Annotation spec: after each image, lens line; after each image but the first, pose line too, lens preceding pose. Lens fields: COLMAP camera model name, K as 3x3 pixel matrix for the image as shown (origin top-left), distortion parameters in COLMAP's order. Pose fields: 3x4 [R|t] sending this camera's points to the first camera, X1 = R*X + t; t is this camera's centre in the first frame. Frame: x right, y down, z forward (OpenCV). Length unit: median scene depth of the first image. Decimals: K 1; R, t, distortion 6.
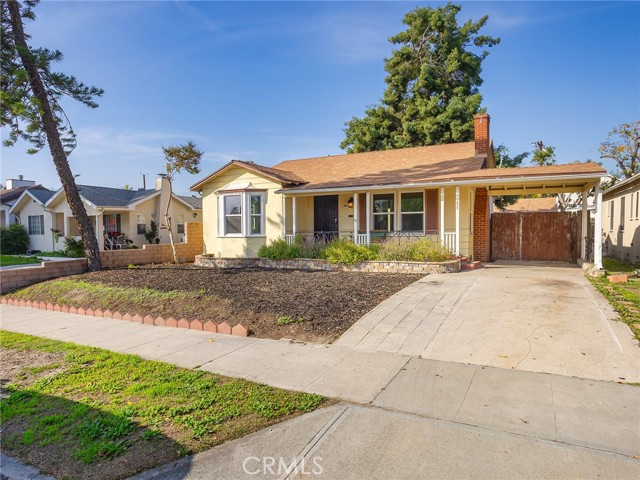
lens RADIAL K [[407.6, 0, 313.5], [0, 407.6, 240.8], [0, 0, 1]] dist [-0.039548, 0.006994]
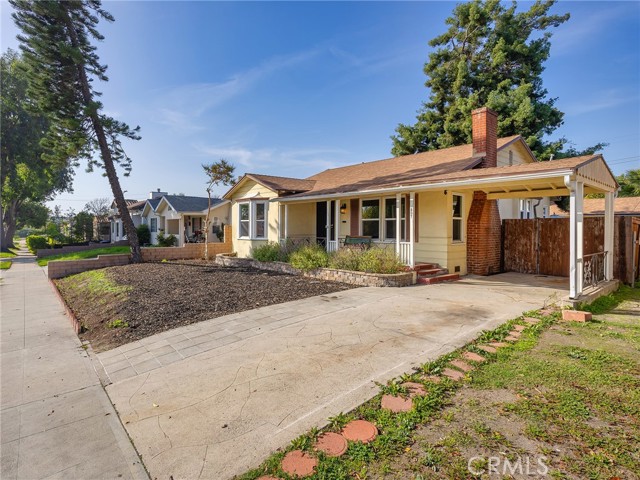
lens RADIAL K [[349.7, 0, 289.5], [0, 349.7, 224.8], [0, 0, 1]] dist [-0.031593, 0.012674]
pose [[0.918639, 0.006788, -0.395040, 0.320788], [-0.019191, 0.999439, -0.027455, -0.026013], [0.394632, 0.032803, 0.918253, 0.131764]]
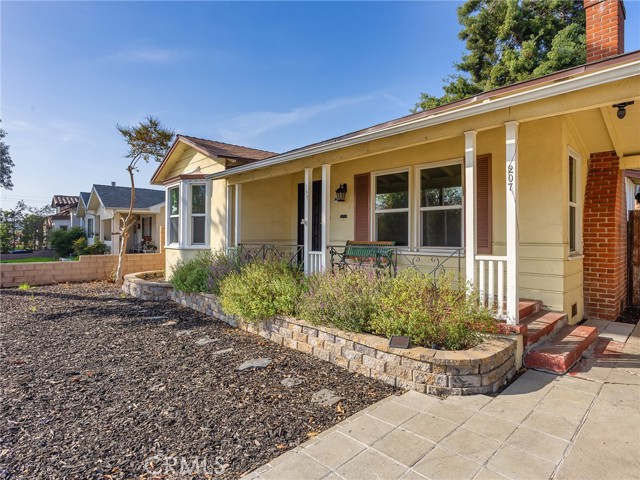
lens RADIAL K [[353.0, 0, 343.0], [0, 353.0, 228.4], [0, 0, 1]] dist [-0.029325, 0.002546]
pose [[0.960416, 0.005393, -0.278518, 0.234734], [-0.017420, 0.999019, -0.040725, -0.023161], [0.278025, 0.043964, 0.959567, 0.528659]]
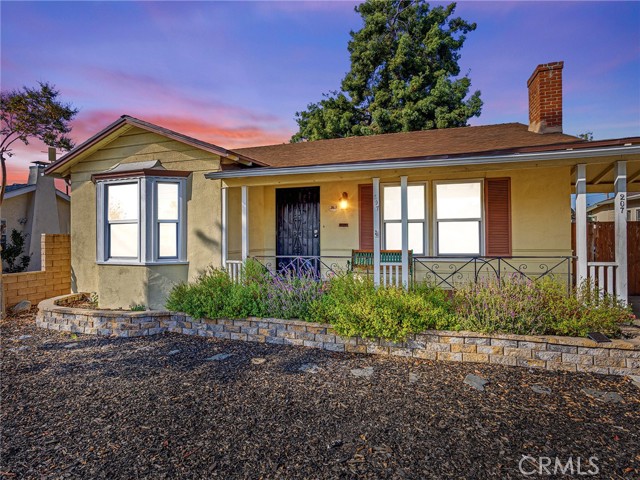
lens RADIAL K [[349.7, 0, 311.4], [0, 349.7, 230.3], [0, 0, 1]] dist [-0.031593, 0.012674]
pose [[0.982519, 0.004011, 0.186120, -0.044897], [0.004274, 0.999018, -0.044091, -0.031962], [-0.186115, 0.044116, 0.981537, 0.533190]]
